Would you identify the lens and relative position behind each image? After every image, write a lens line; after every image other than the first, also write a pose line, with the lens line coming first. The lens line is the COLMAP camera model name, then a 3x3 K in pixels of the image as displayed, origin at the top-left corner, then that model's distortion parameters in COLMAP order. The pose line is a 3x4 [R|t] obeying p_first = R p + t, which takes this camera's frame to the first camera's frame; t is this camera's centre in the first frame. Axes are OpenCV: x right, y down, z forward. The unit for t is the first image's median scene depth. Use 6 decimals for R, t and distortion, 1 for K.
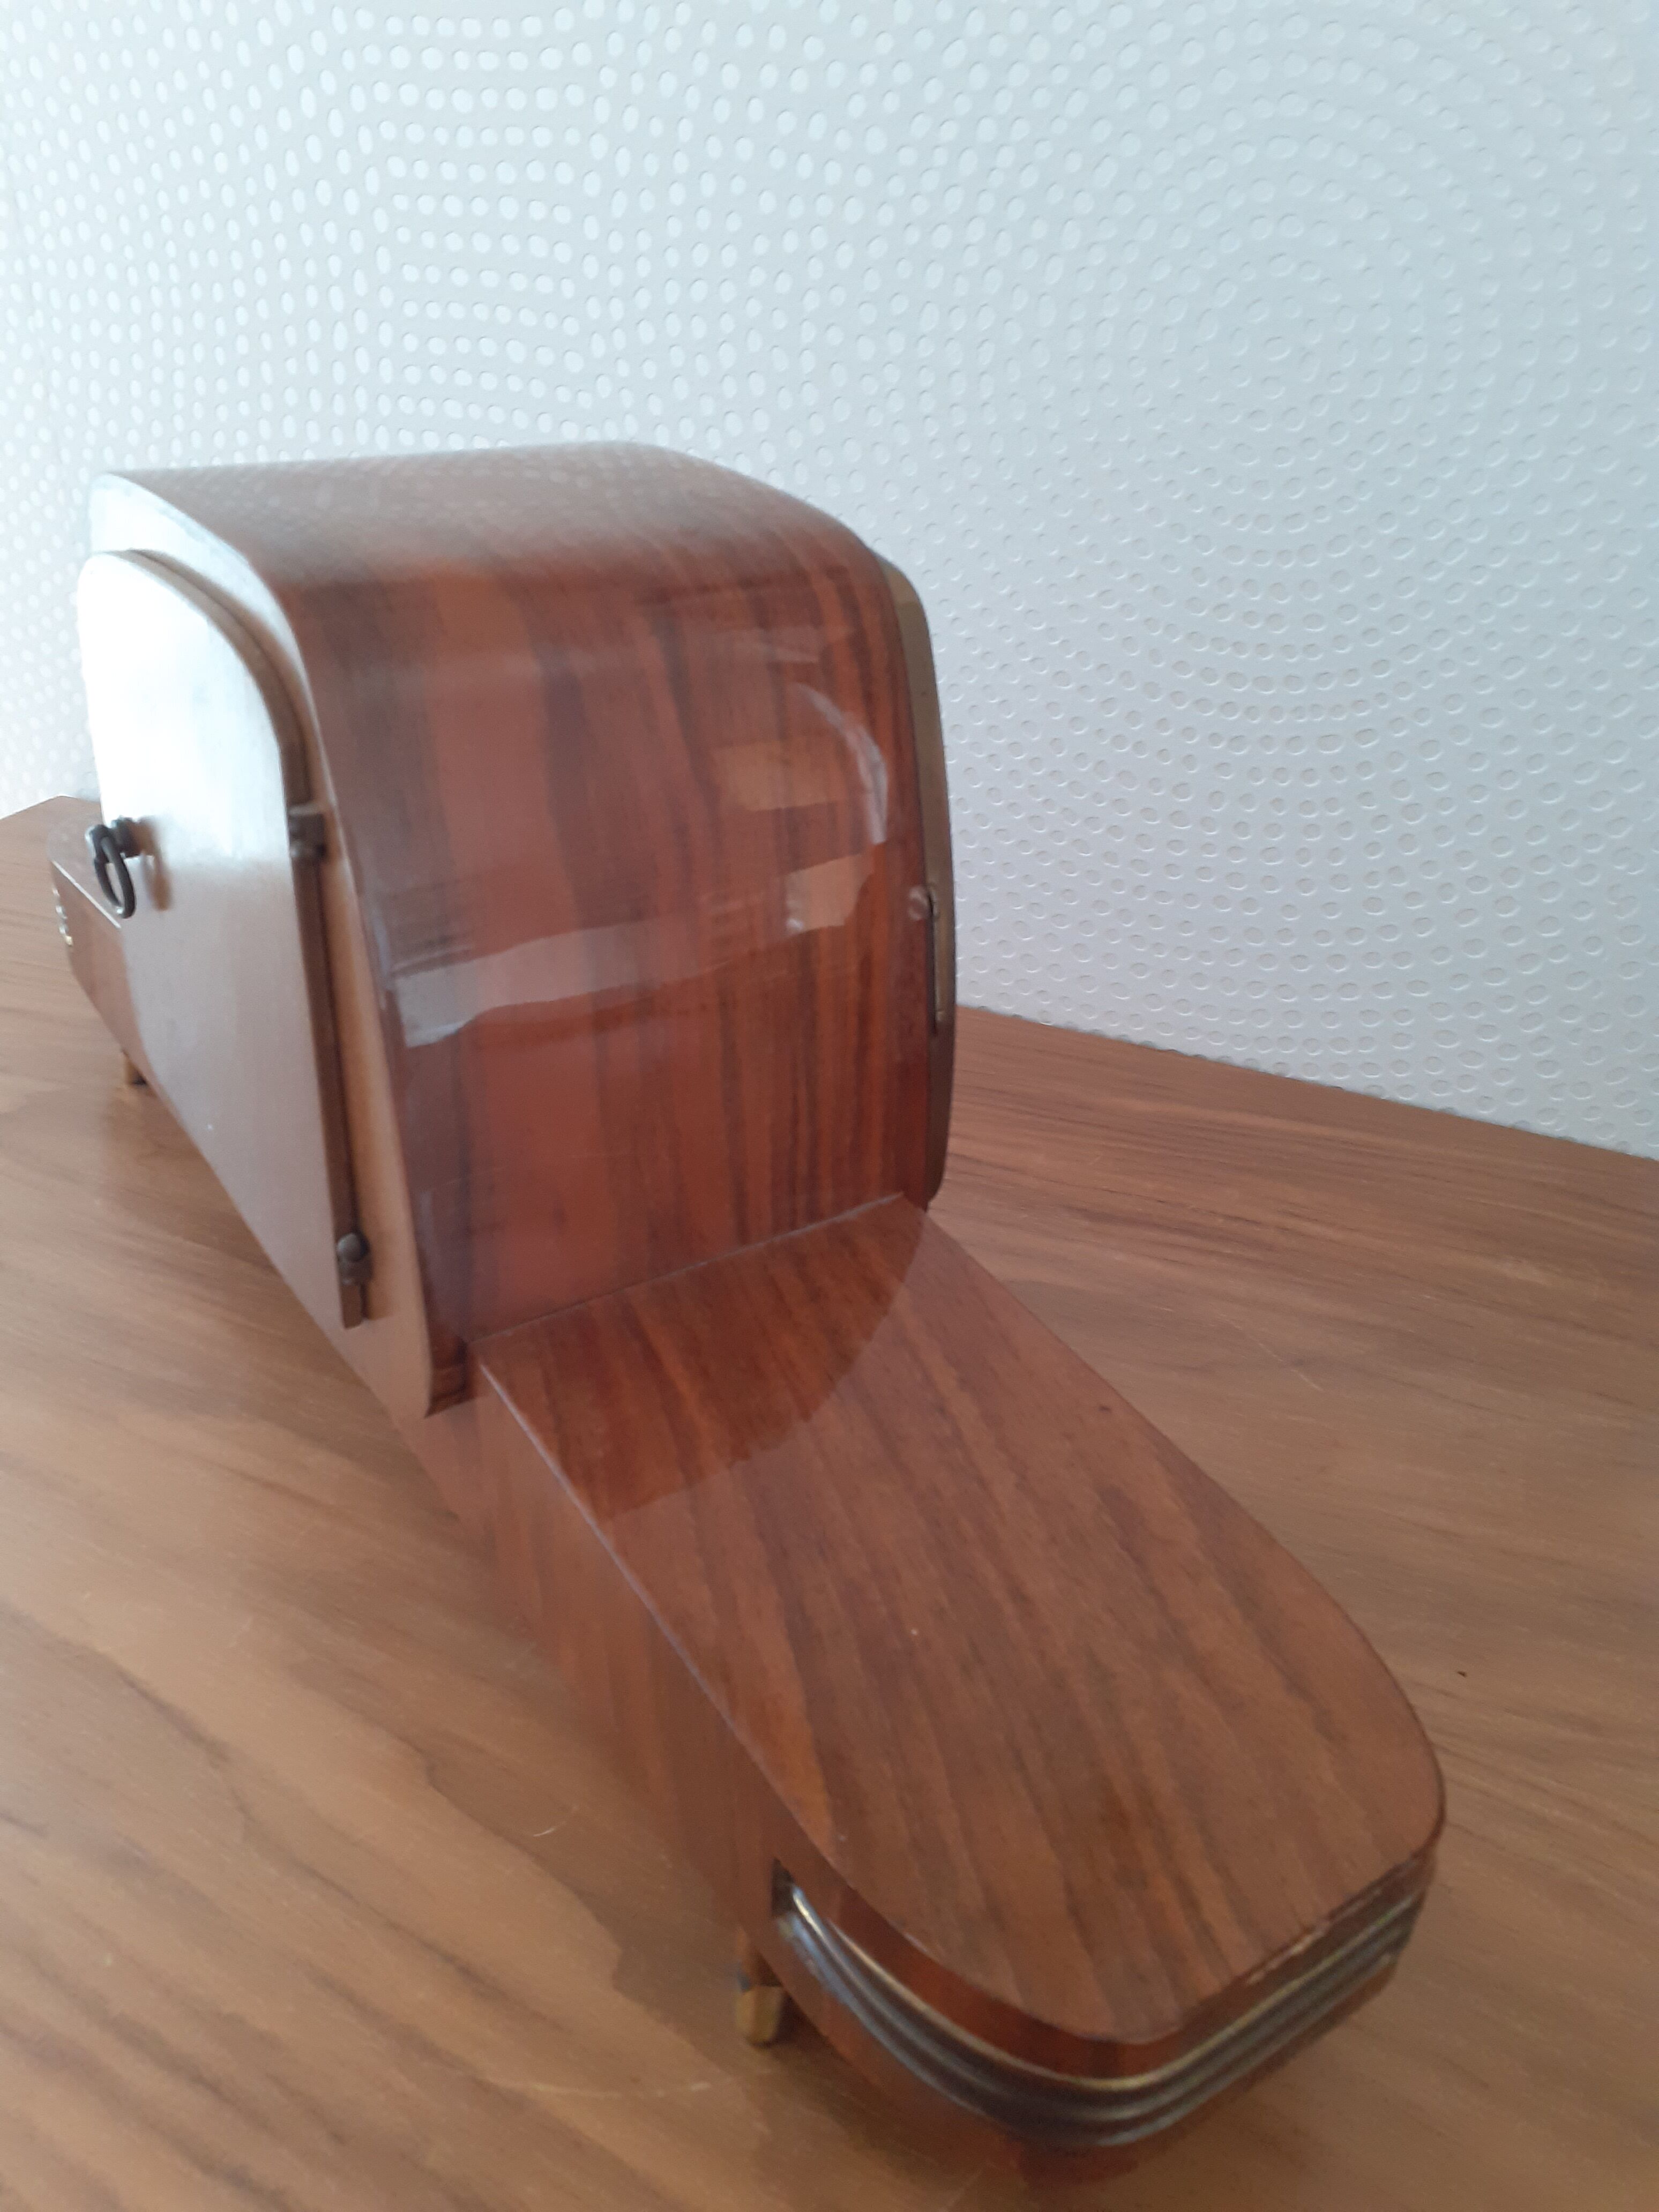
lens RADIAL K [[1779.4, 0, 792.9], [0, 1779.4, 1148.4], [0, 0, 1]] dist [0.002717, -0.000150]
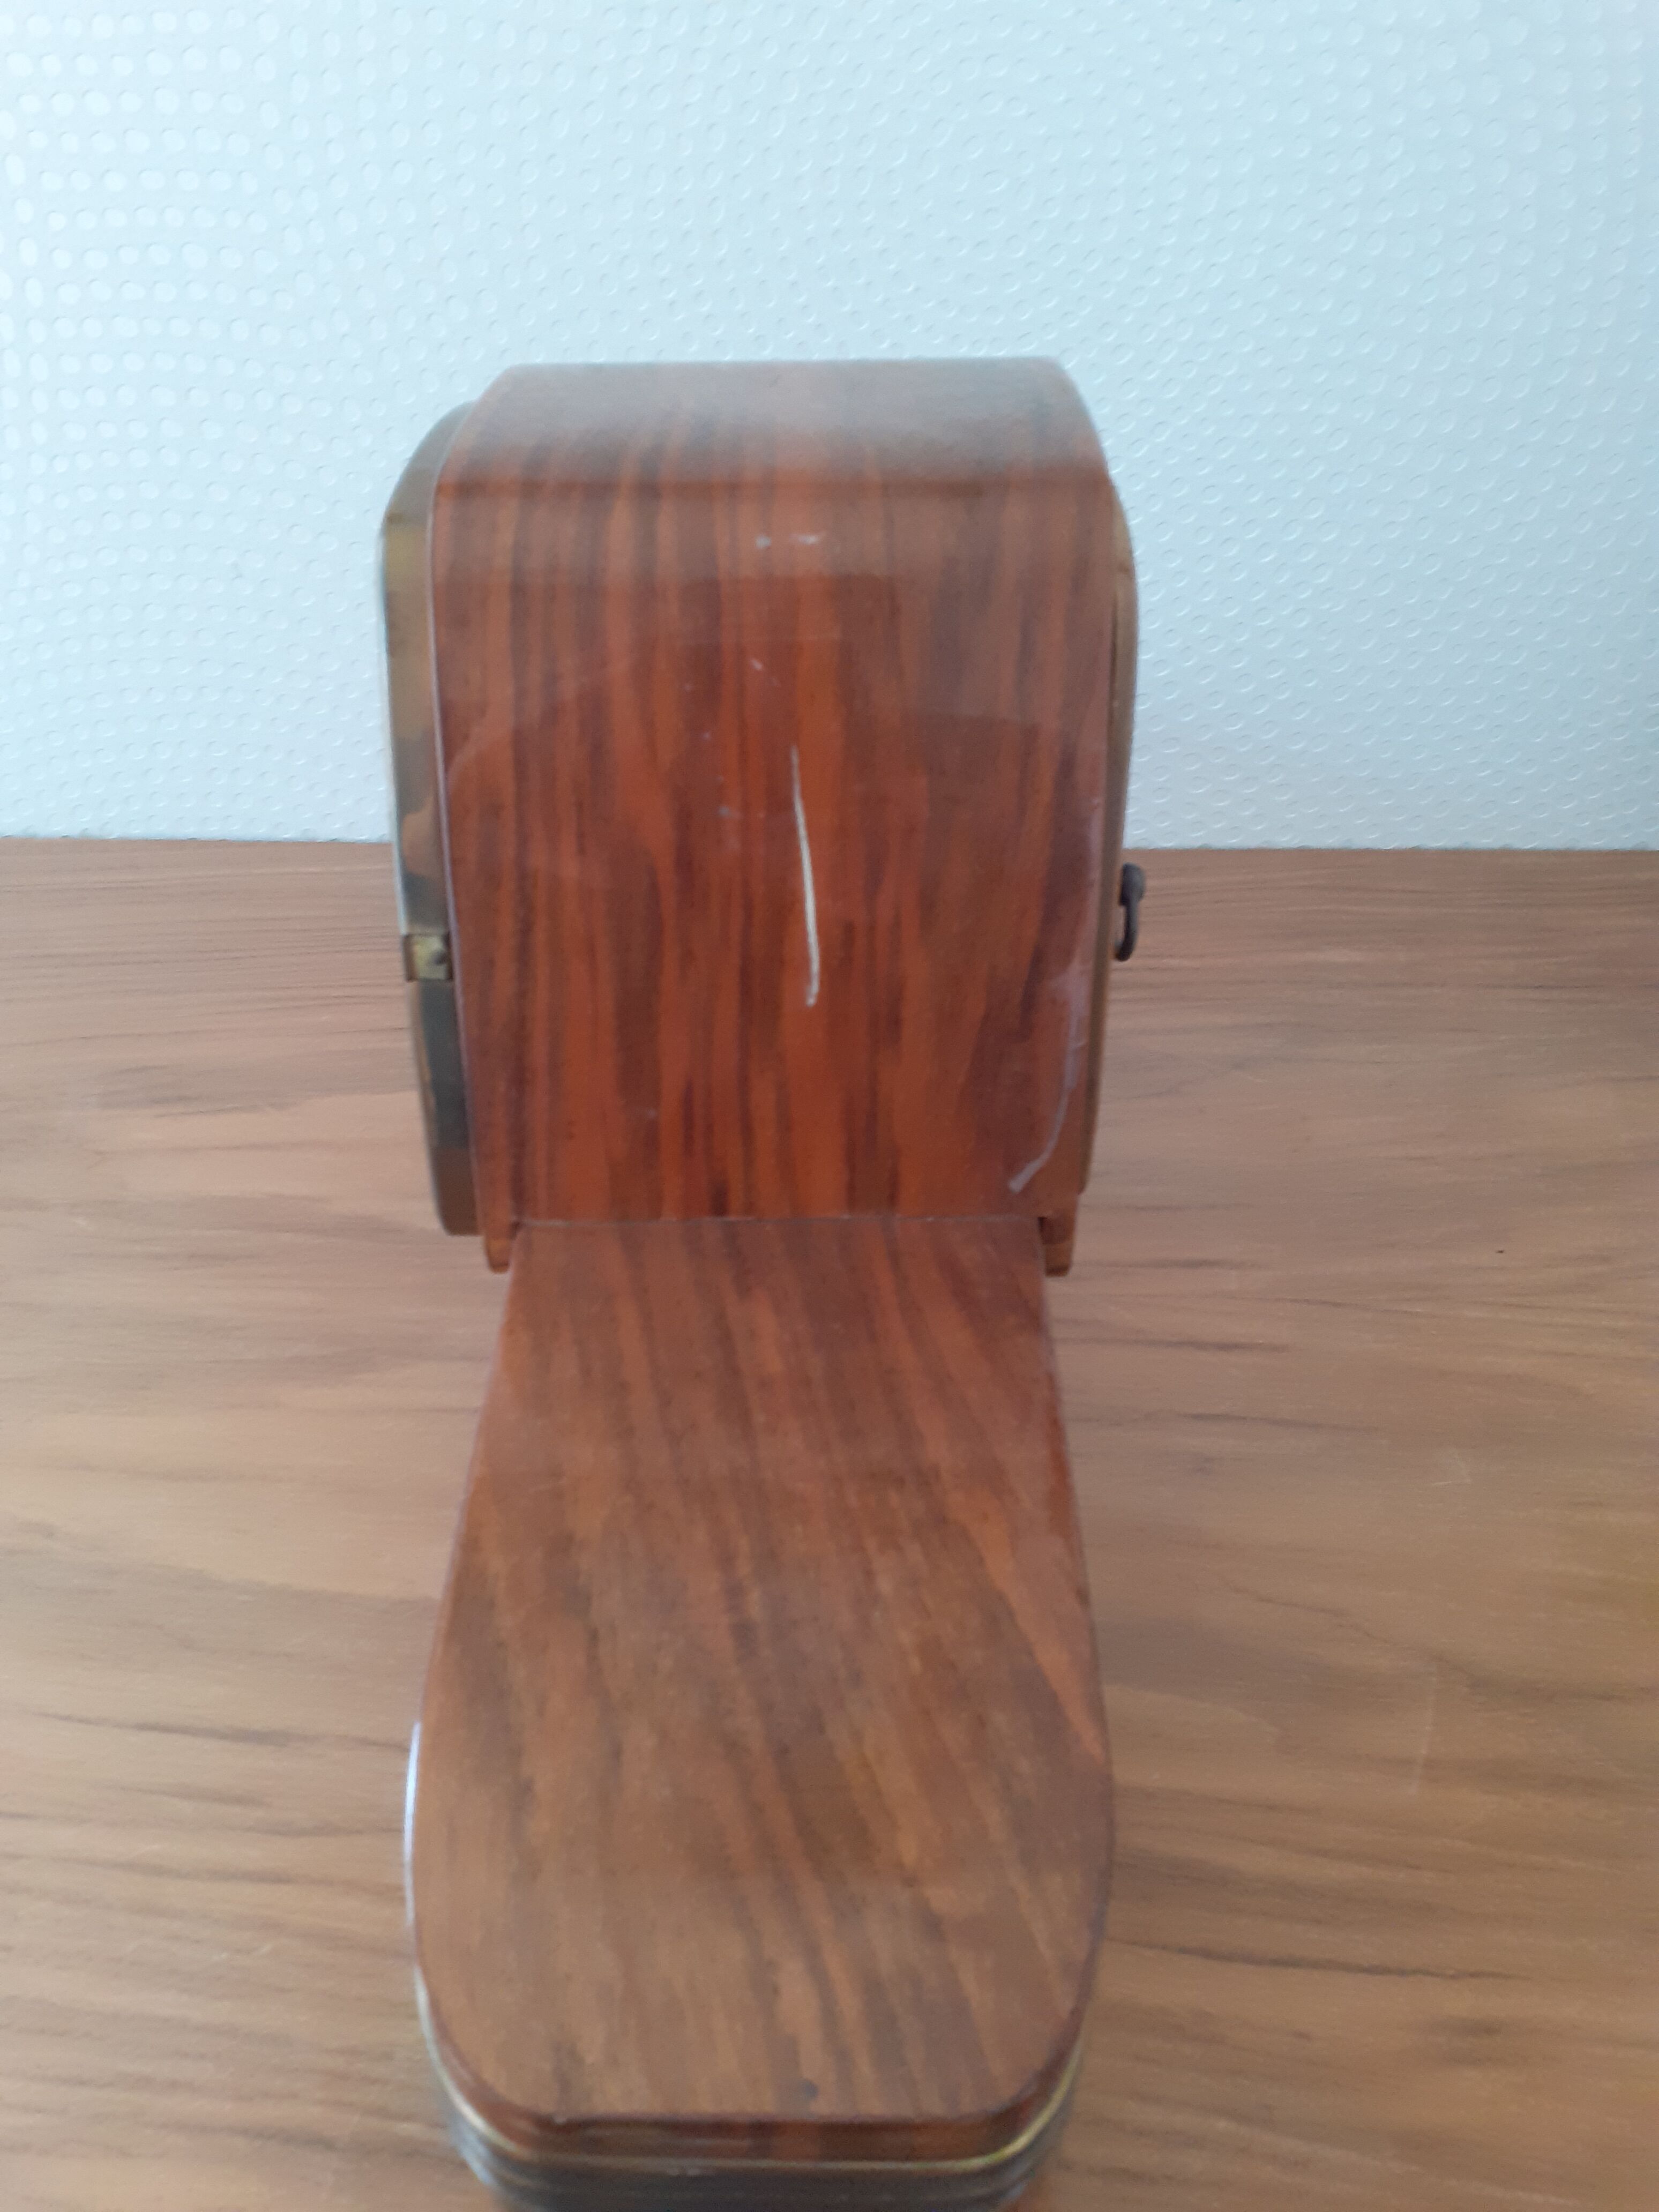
lens RADIAL K [[1779.4, 0, 792.9], [0, 1779.4, 1148.4], [0, 0, 1]] dist [0.002717, -0.000150]
pose [[0.915811, -0.253984, 0.311099, -0.307405], [0.234037, 0.967017, 0.100524, -0.010728], [-0.326370, -0.019252, 0.945046, -0.009108]]
